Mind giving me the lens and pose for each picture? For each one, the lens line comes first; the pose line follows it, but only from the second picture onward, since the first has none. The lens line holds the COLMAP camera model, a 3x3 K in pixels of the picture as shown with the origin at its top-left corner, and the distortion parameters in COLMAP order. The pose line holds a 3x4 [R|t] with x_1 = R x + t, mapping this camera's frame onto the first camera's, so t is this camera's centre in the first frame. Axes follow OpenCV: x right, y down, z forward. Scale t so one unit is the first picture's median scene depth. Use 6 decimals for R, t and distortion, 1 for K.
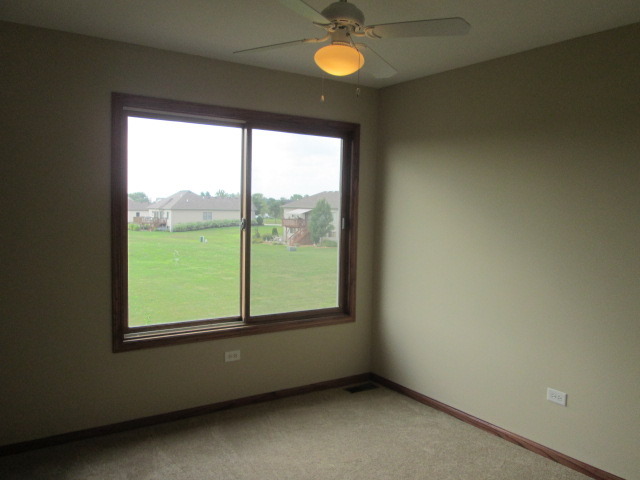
lens RADIAL K [[520.8, 0, 331.7], [0, 520.8, 240.5], [0, 0, 1]] dist [-0.007425, 0.000020]
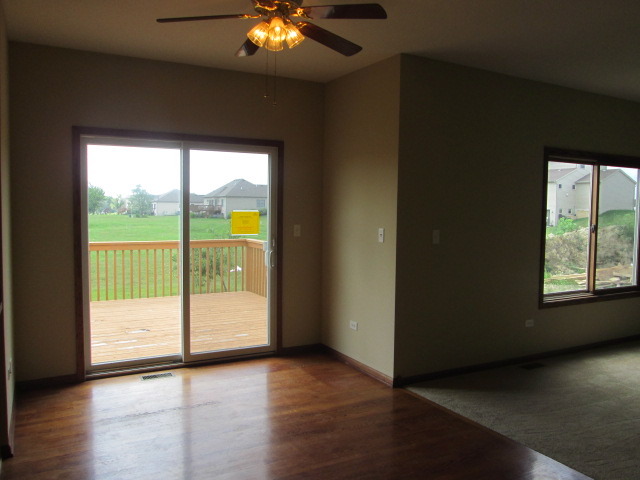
lens RADIAL K [[520.2, 0, 312.0], [0, 520.2, 236.5], [0, 0, 1]] dist [-0.047234, 0.006614]
pose [[0.994506, 0.014102, -0.103728, -0.813259], [-0.012433, 0.999783, 0.016712, -0.022751], [0.103941, -0.015330, 0.994465, -0.555500]]
